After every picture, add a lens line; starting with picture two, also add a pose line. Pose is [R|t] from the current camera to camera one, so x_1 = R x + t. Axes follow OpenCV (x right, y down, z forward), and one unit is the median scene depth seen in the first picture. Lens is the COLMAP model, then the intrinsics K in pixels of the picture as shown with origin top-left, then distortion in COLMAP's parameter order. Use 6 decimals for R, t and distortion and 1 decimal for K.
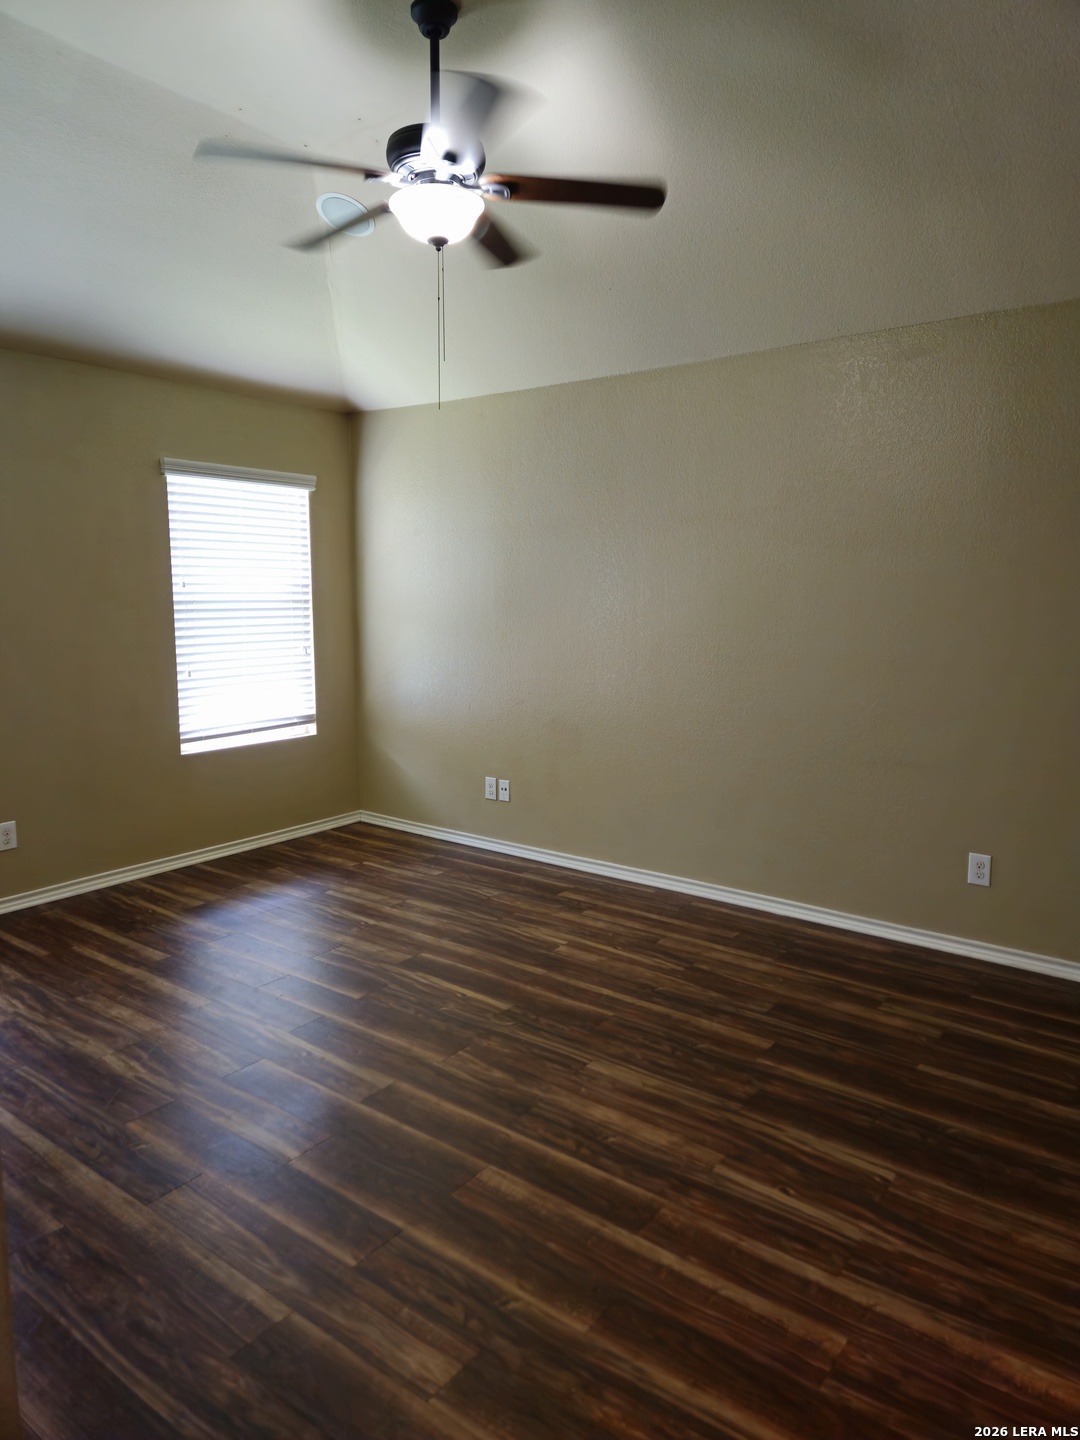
lens RADIAL K [[973.5, 0, 547.0], [0, 973.5, 708.4], [0, 0, 1]] dist [0.084100, -0.046366]
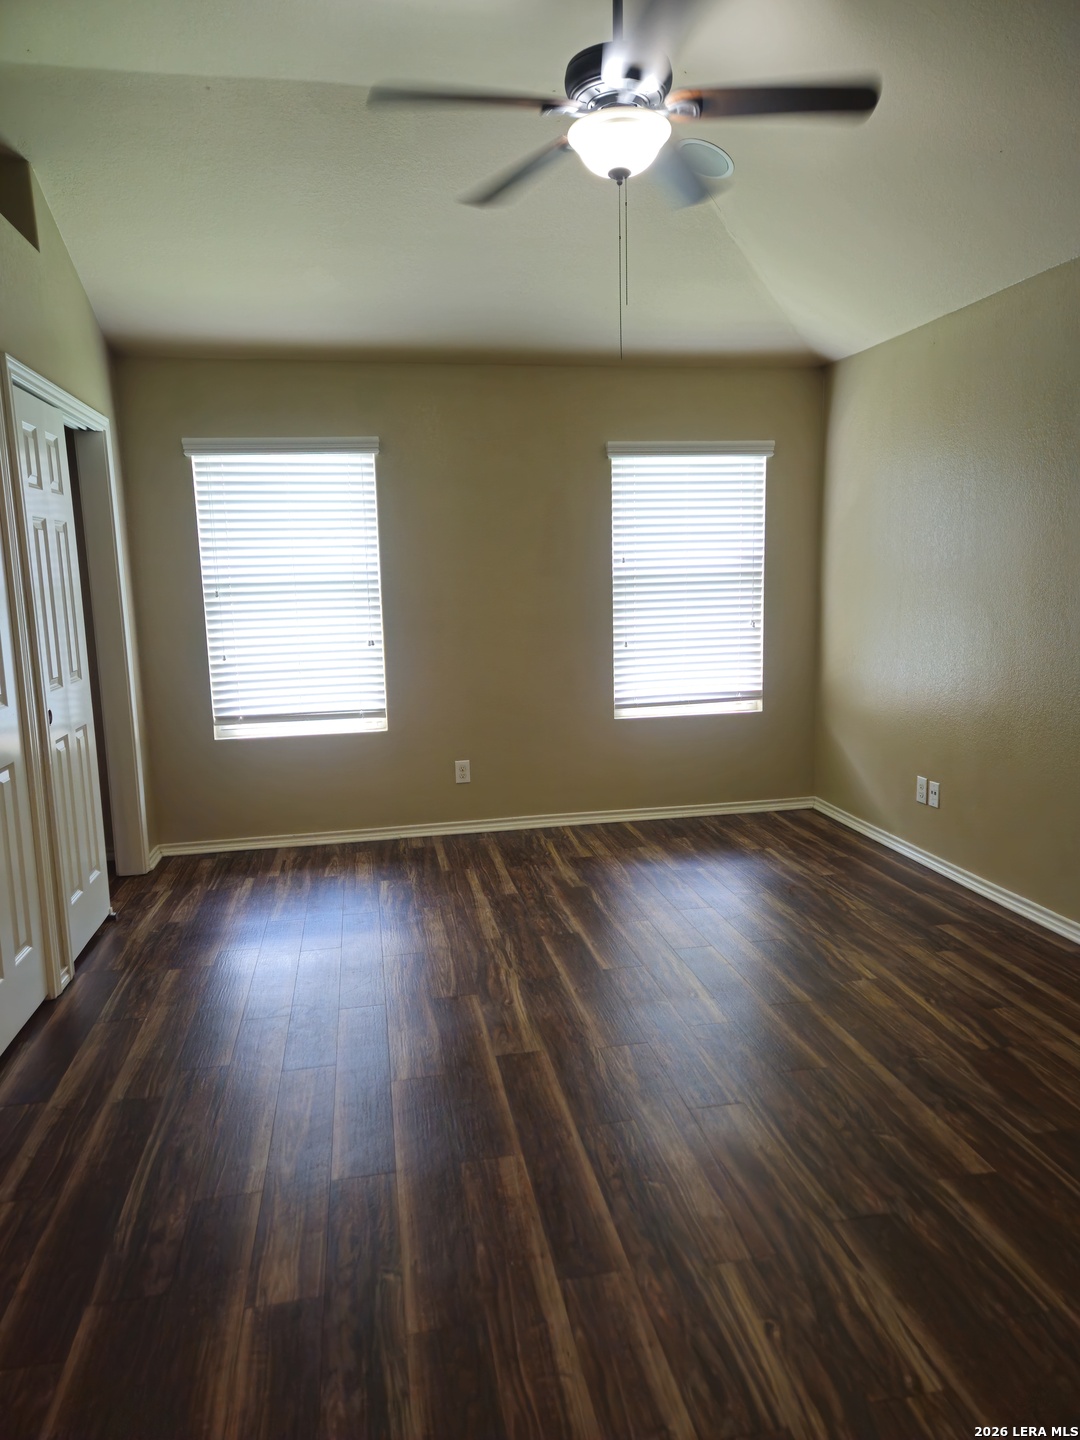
lens RADIAL K [[973.5, 0, 539.2], [0, 973.5, 726.8], [0, 0, 1]] dist [0.084100, -0.046366]
pose [[0.742097, 0.087636, -0.664539, 0.289399], [-0.060168, 0.996123, 0.064174, -0.008802], [0.667587, -0.007639, 0.744492, 0.153071]]
